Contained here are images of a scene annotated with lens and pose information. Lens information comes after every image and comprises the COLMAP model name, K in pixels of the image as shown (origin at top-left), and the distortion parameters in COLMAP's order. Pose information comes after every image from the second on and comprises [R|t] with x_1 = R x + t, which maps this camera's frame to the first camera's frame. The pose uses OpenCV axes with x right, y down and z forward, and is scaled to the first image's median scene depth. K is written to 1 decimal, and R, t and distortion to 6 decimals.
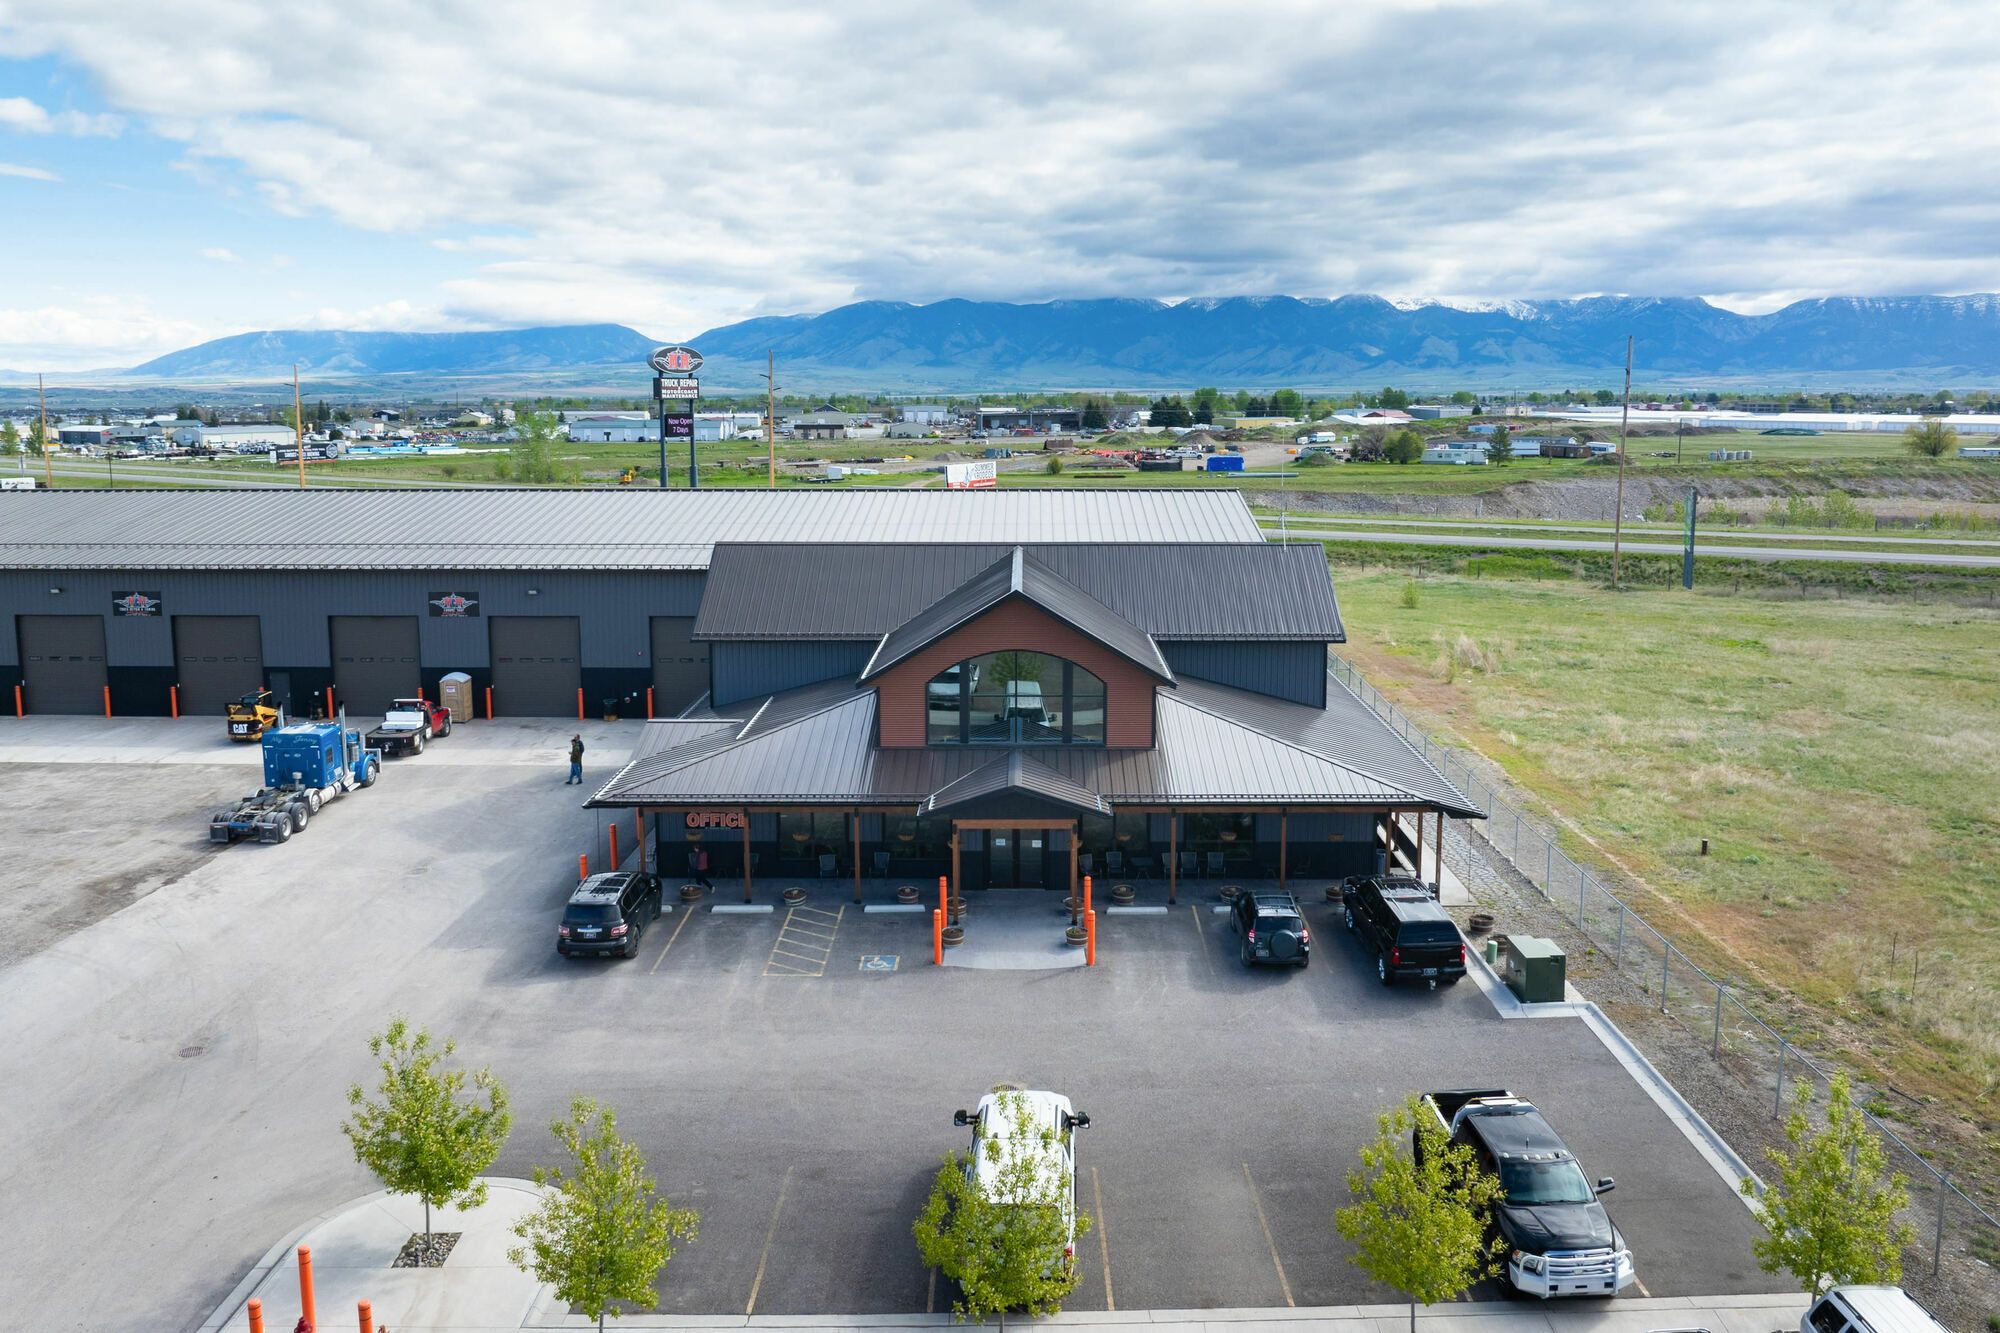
lens RADIAL K [[1576.5, 0, 1021.3], [0, 1576.5, 616.6], [0, 0, 1]] dist [-0.035536, -0.014532]
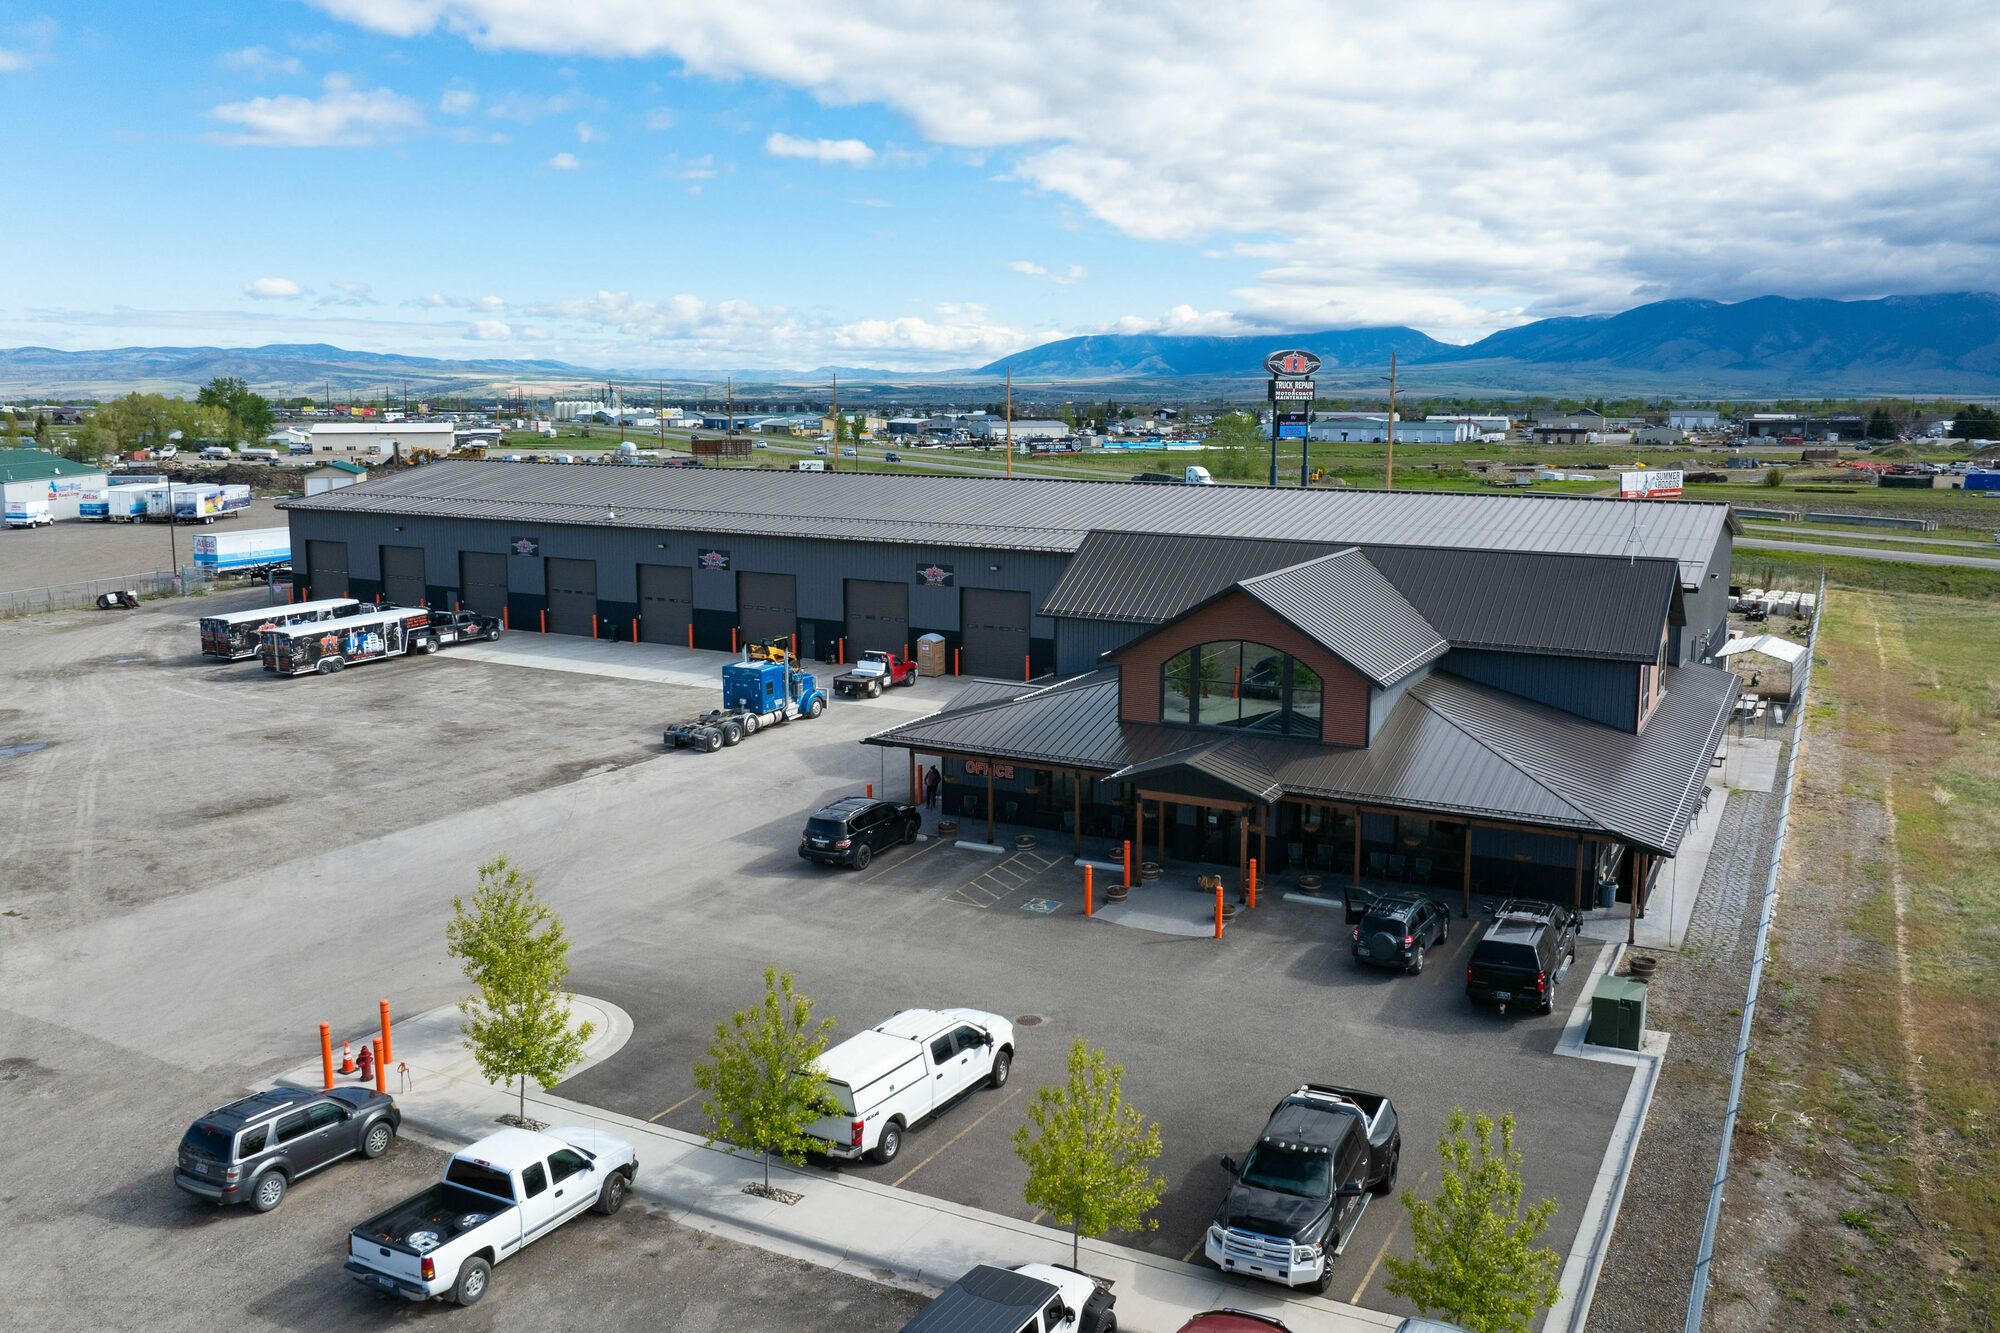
lens RADIAL K [[1576.5, 0, 1019.6], [0, 1576.5, 620.4], [0, 0, 1]] dist [-0.035536, -0.014532]
pose [[0.881877, 0.069716, -0.466297, 0.235204], [-0.069264, 0.997434, 0.018130, 0.000486], [0.466364, 0.016309, 0.884442, 0.006106]]
